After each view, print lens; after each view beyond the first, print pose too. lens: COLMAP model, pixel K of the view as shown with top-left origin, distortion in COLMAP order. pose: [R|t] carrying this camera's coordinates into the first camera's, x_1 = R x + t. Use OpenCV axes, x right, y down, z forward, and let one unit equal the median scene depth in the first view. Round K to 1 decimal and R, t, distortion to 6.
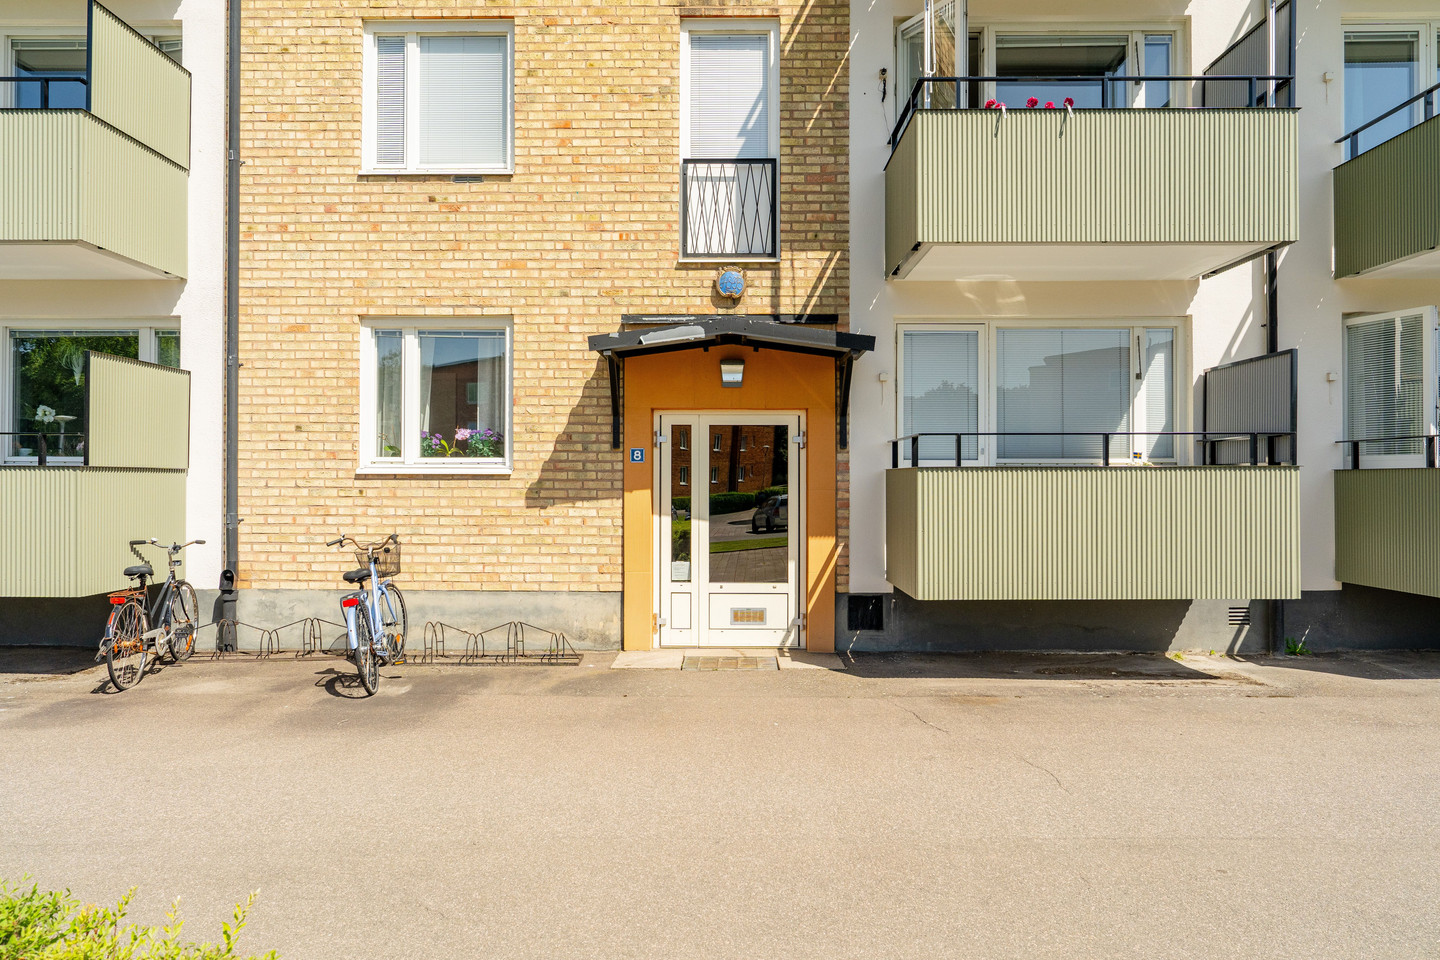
lens RADIAL K [[982.4, 0, 719.6], [0, 982.4, 476.7], [0, 0, 1]] dist [-0.020615, -0.000862]
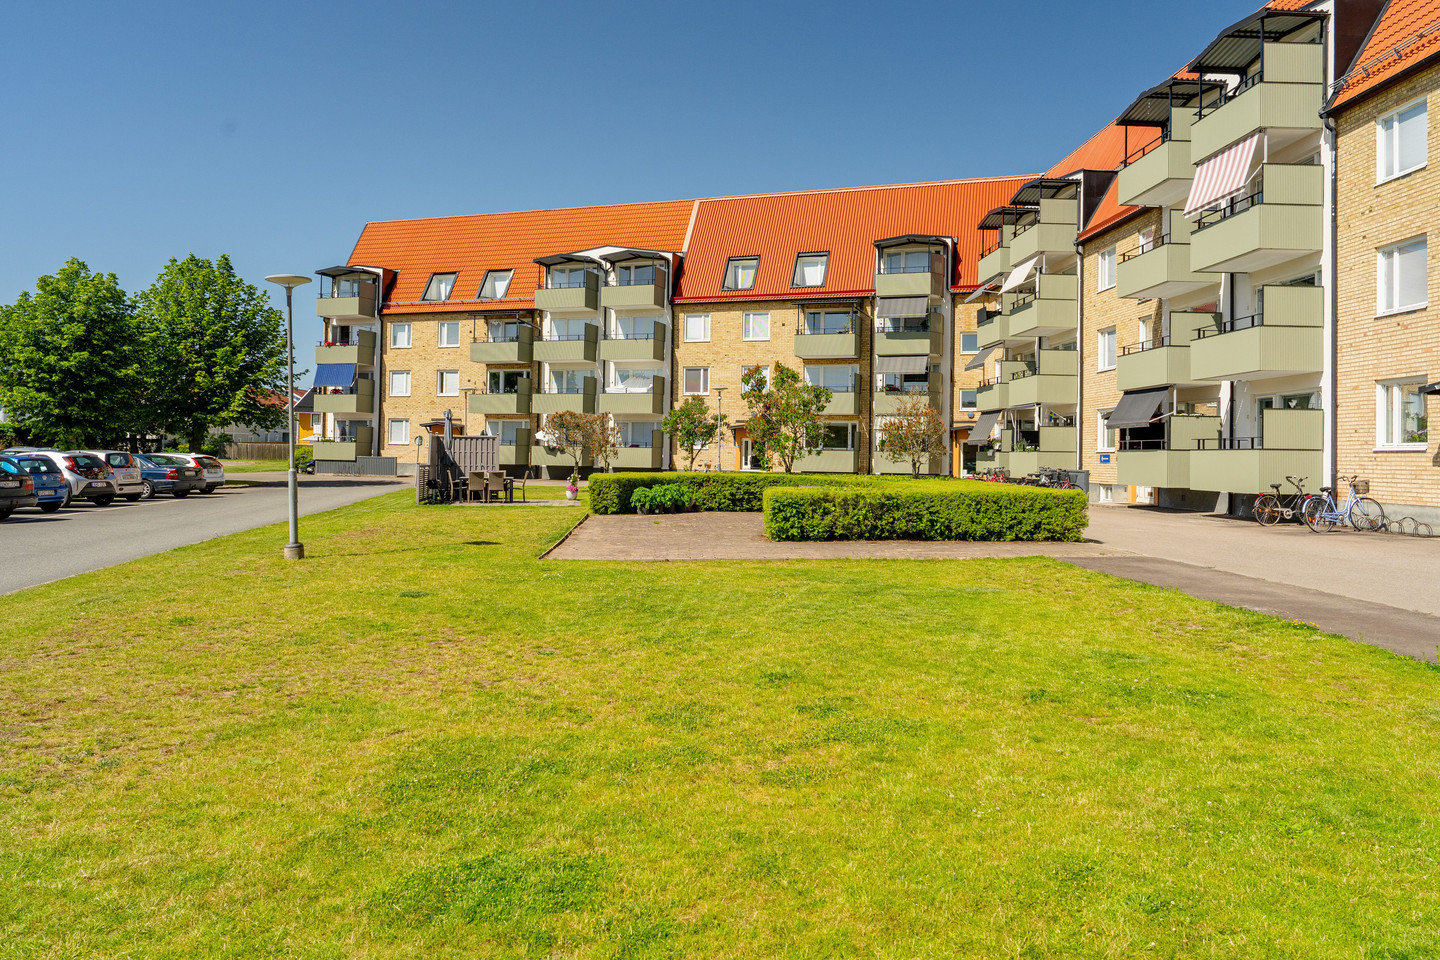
lens RADIAL K [[982.4, 0, 718.8], [0, 982.4, 476.2], [0, 0, 1]] dist [-0.020615, -0.000862]
pose [[0.056158, 0.015222, -0.998306, 1.780838], [-0.004587, 0.999877, 0.014988, 0.028815], [0.998411, 0.003738, 0.056221, -0.627464]]
